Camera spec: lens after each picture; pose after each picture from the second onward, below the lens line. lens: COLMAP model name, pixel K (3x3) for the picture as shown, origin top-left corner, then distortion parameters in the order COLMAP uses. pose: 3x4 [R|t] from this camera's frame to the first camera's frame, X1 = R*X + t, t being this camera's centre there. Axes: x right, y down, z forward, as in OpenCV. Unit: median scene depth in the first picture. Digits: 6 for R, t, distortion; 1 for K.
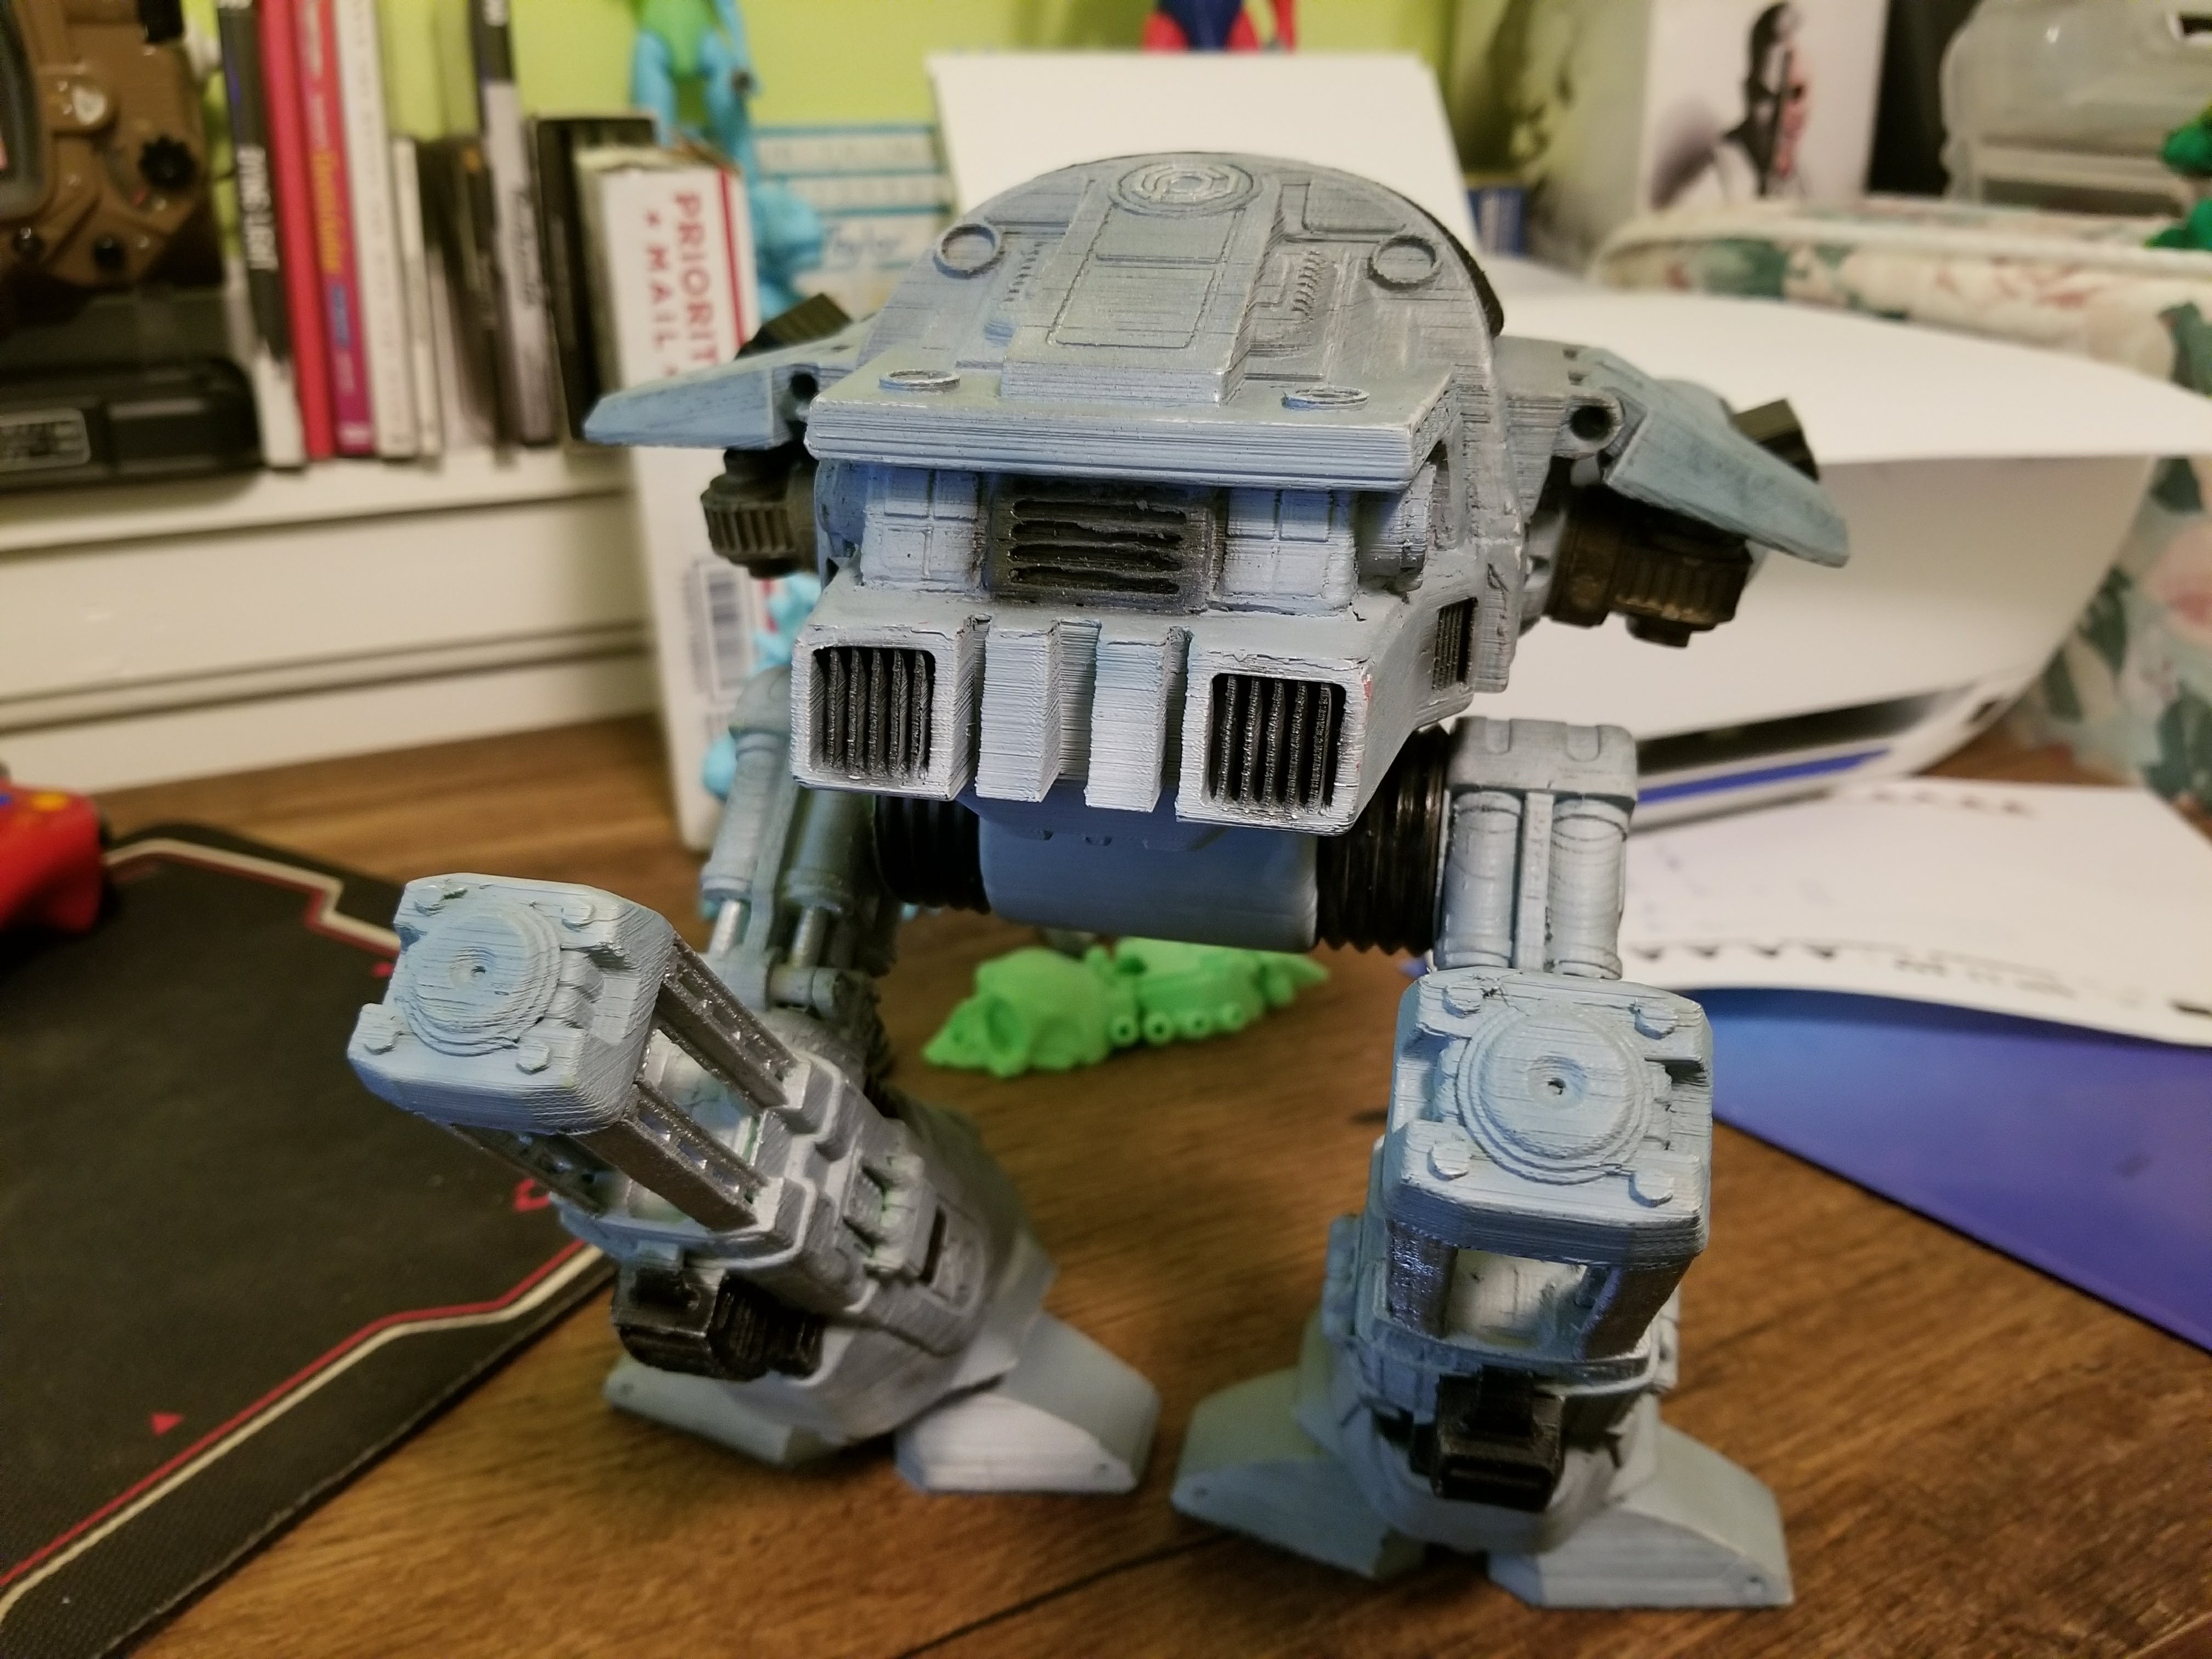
lens RADIAL K [[1798.9, 0, 1098.1], [0, 1798.9, 830.6], [0, 0, 1]] dist [0.009751, -0.067771]
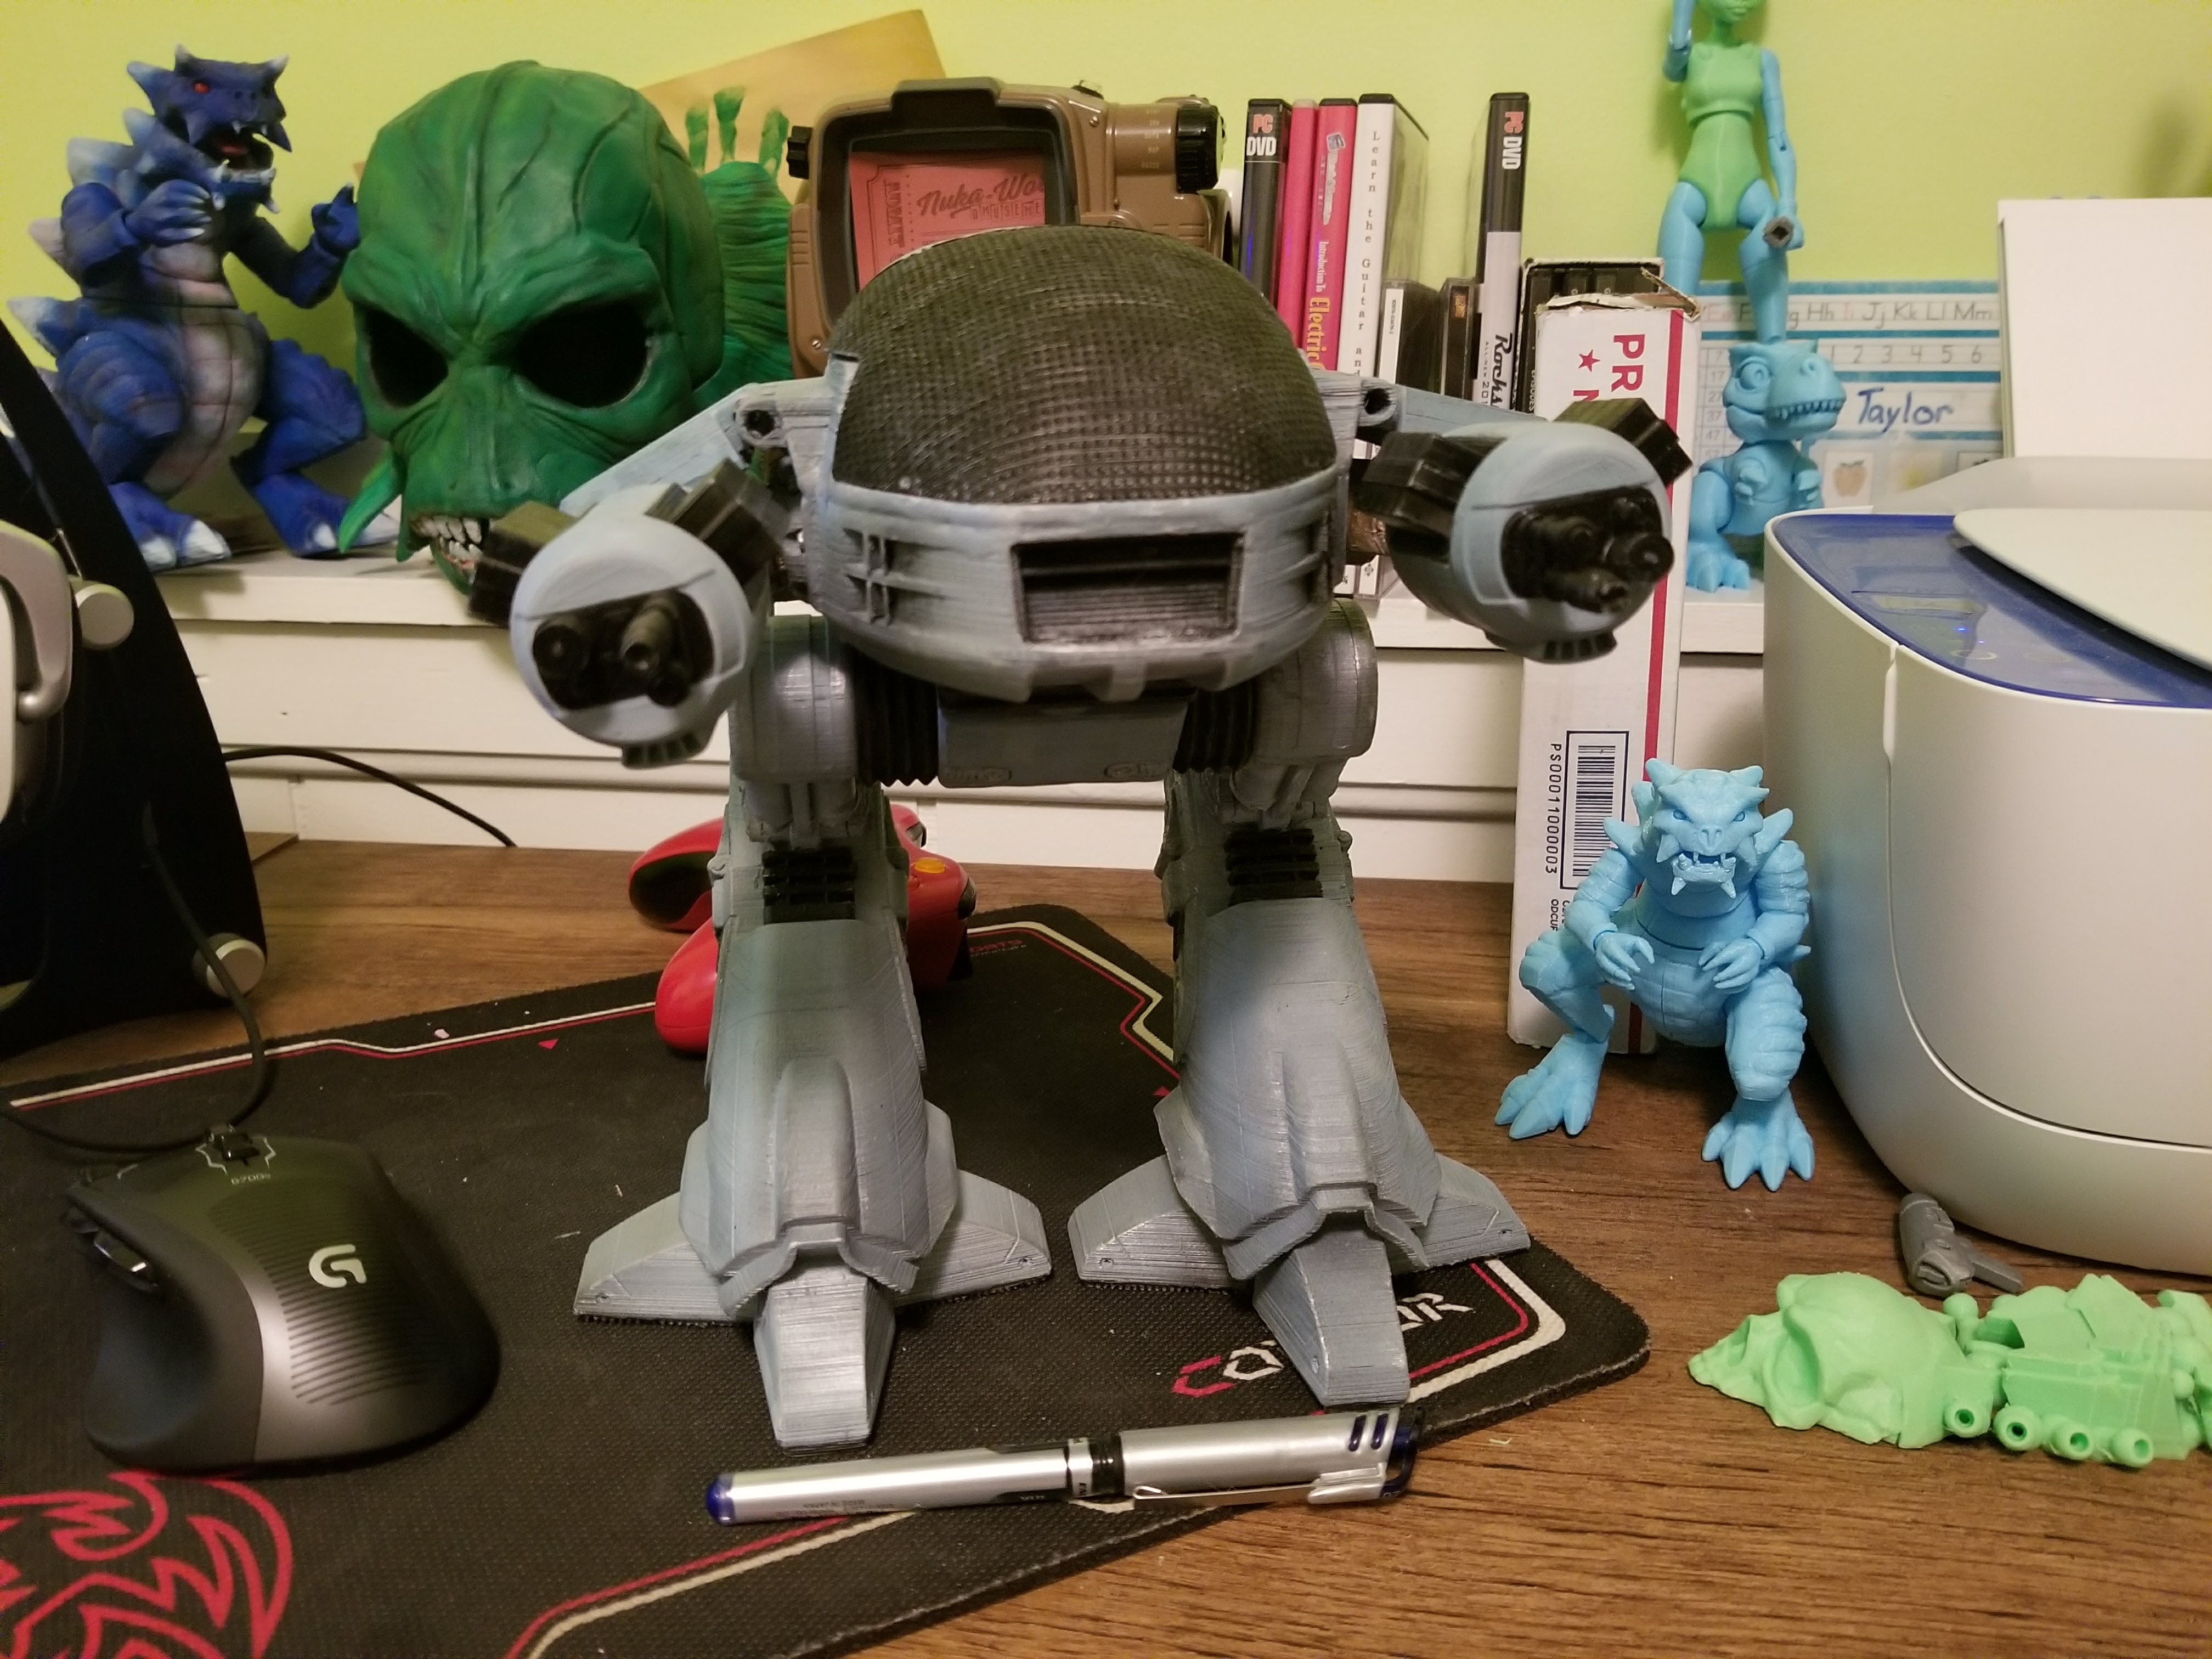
lens RADIAL K [[1759.1, 0, 1091.8], [0, 1759.1, 832.7], [0, 0, 1]] dist [0.031534, -0.072969]
pose [[0.830768, 0.166138, -0.531246, 0.057017], [-0.213062, 0.976644, -0.027759, -0.026670], [0.514227, 0.136250, 0.846763, 0.145166]]
